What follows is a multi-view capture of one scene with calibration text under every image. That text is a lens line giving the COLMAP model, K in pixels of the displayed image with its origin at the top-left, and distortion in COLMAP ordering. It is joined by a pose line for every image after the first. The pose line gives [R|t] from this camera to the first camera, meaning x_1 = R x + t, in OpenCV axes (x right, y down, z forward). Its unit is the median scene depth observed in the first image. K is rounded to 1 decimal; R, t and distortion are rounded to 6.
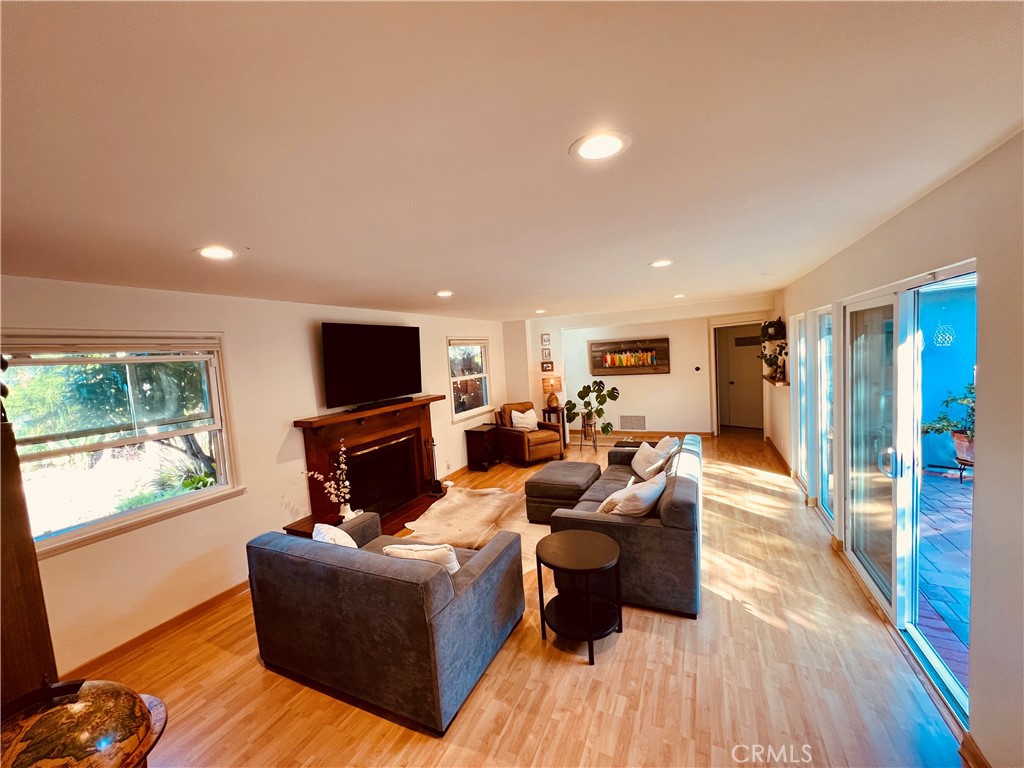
lens RADIAL K [[409.0, 0, 508.1], [0, 409.0, 385.0], [0, 0, 1]] dist [-0.002017, 0.000817]
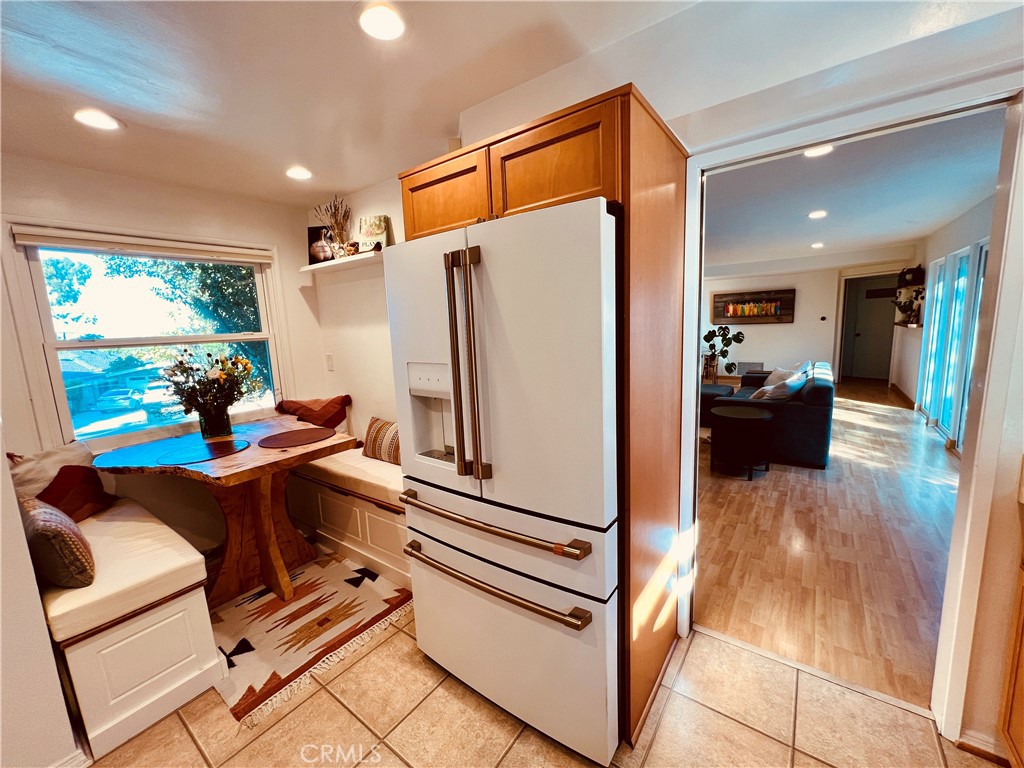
lens RADIAL K [[410.1, 0, 508.6], [0, 410.1, 386.3], [0, 0, 1]] dist [-0.001486, 0.000382]
pose [[0.981357, 0.047533, -0.186221, -0.173189], [-0.030967, 0.995380, 0.090883, 0.085892], [0.189680, -0.083422, 0.978296, -0.274310]]
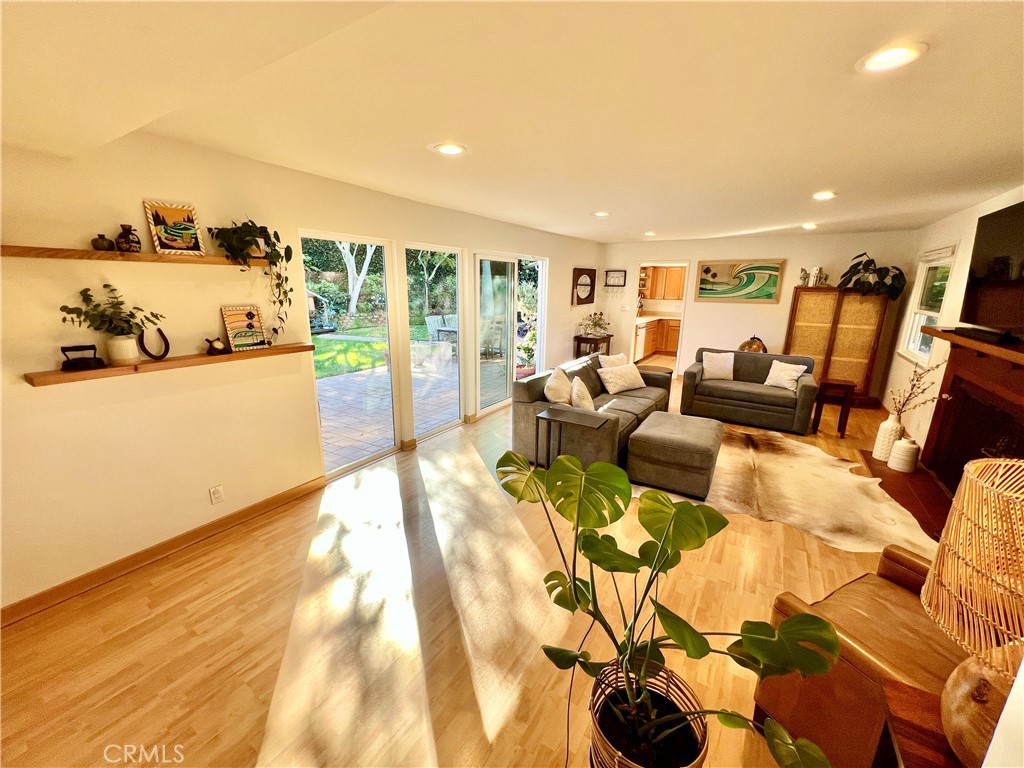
lens RADIAL K [[409.0, 0, 509.5], [0, 409.0, 386.9], [0, 0, 1]] dist [-0.002017, 0.000817]
pose [[-0.990989, 0.026298, 0.131335, 0.282120], [0.065386, 0.950745, 0.302999, -0.096155], [-0.116898, 0.308856, -0.943898, 1.397195]]
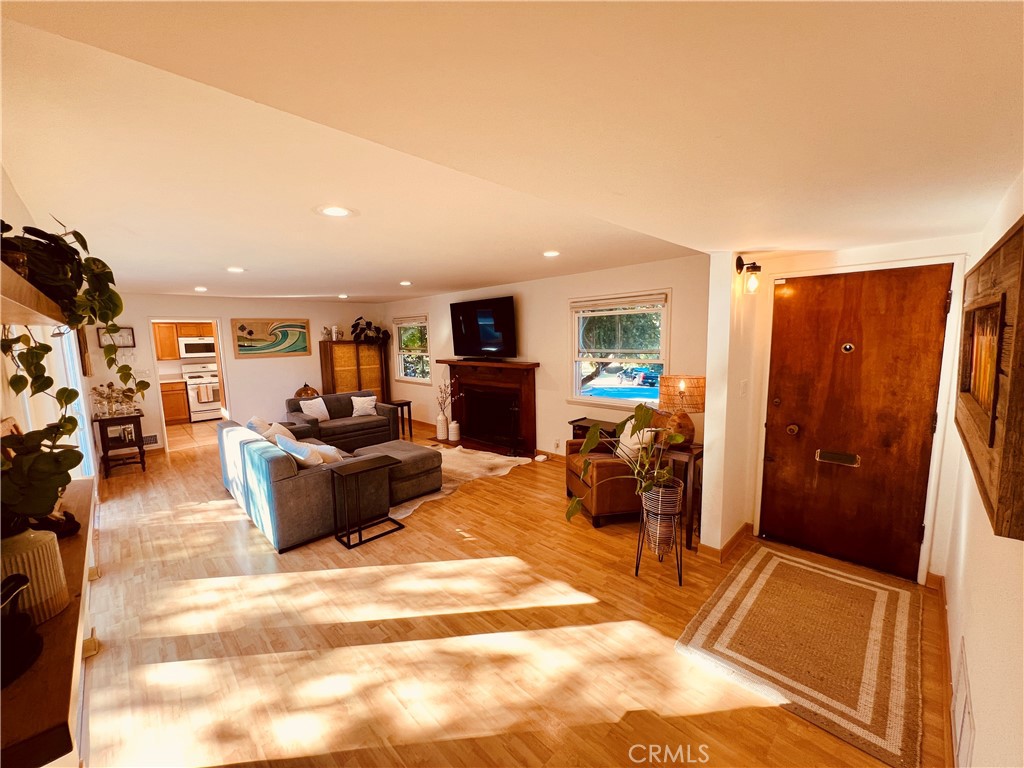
lens RADIAL K [[409.0, 0, 509.4], [0, 409.0, 387.0], [0, 0, 1]] dist [-0.002017, 0.000817]
pose [[-0.336108, 0.190721, -0.922311, 0.740408], [-0.023527, 0.977276, 0.210661, -0.122363], [0.941530, 0.092504, -0.323983, 1.246010]]
